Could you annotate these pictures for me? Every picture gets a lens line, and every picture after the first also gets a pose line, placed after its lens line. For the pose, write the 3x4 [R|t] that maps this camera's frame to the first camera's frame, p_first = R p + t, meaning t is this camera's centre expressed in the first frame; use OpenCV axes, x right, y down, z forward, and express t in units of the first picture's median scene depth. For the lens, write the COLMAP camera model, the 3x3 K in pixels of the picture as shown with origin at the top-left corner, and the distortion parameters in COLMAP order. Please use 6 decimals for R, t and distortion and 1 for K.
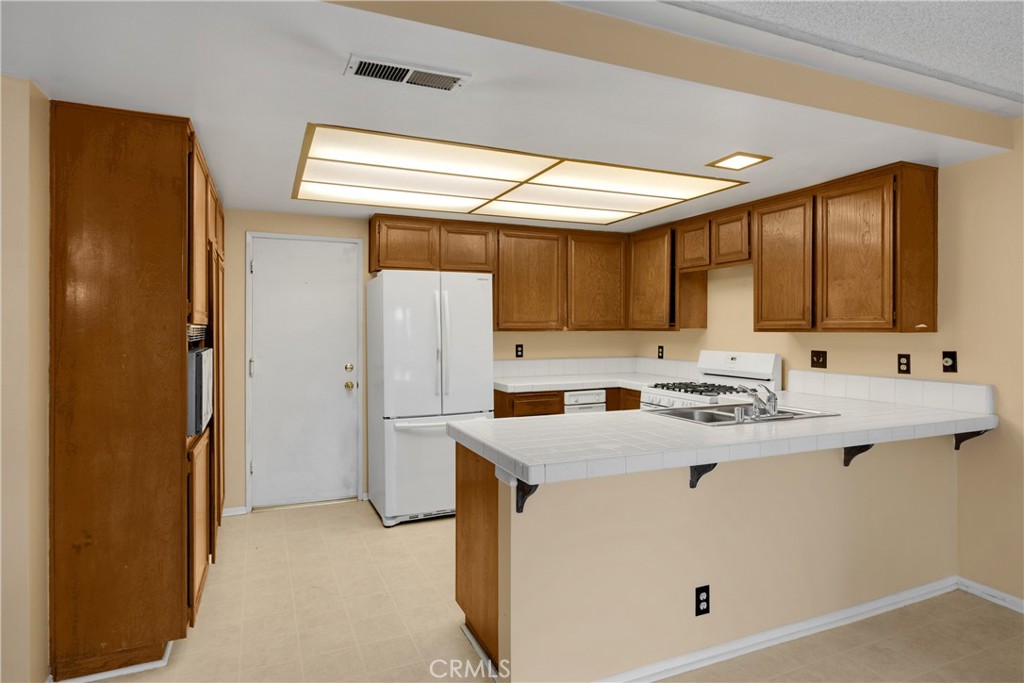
lens RADIAL K [[560.9, 0, 513.5], [0, 560.9, 329.5], [0, 0, 1]] dist [0.001700, 0.000373]
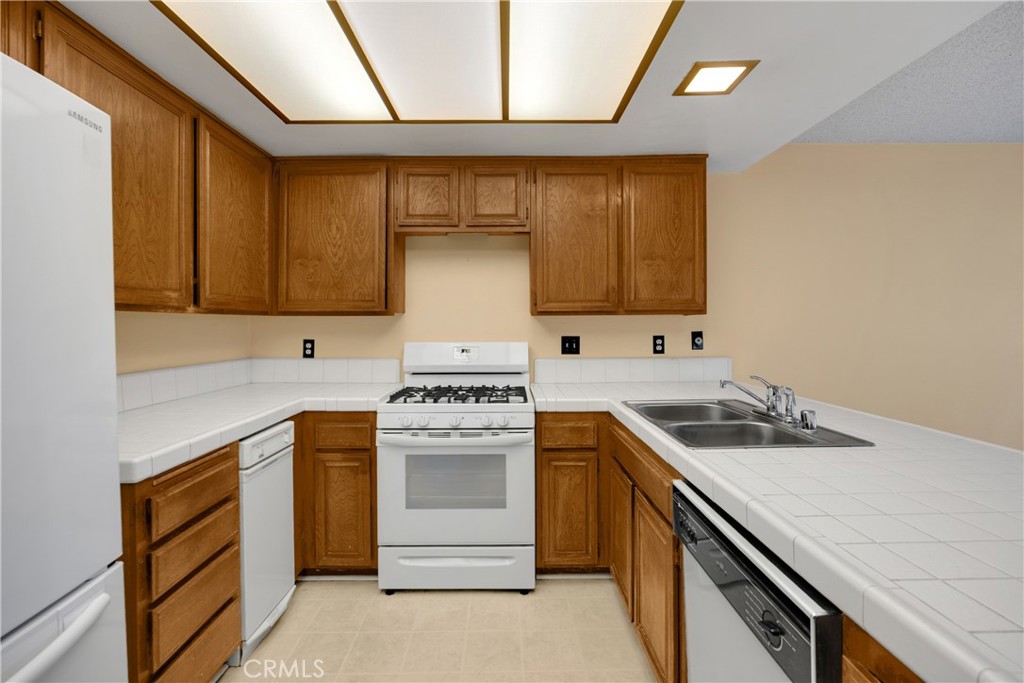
lens RADIAL K [[449.8, 0, 503.6], [0, 449.8, 325.7], [0, 0, 1]] dist [-0.021311, -0.000231]
pose [[0.399748, -0.000035, 0.916625, -0.193835], [0.005534, 0.999982, -0.002375, 0.020925], [-0.916608, 0.006023, 0.399741, 0.788472]]
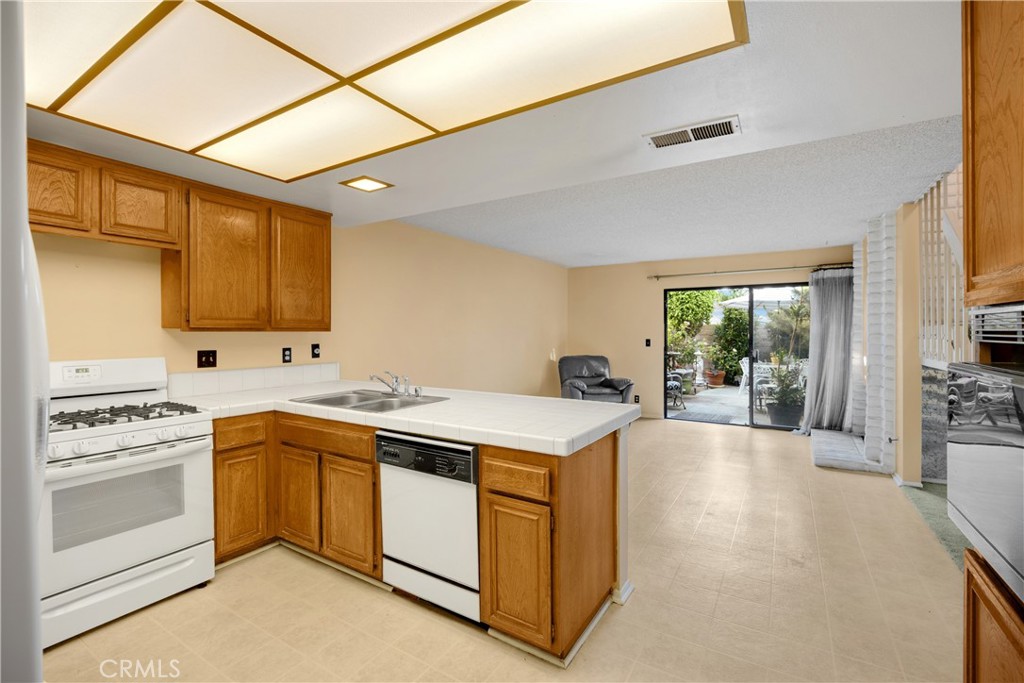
lens RADIAL K [[456.4, 0, 511.3], [0, 456.4, 336.3], [0, 0, 1]] dist [-0.002231, -0.000493]
pose [[-0.562662, -0.004357, 0.826676, -0.428258], [0.002914, 0.999969, 0.007254, 0.008063], [-0.826682, 0.006491, -0.562632, 0.994094]]
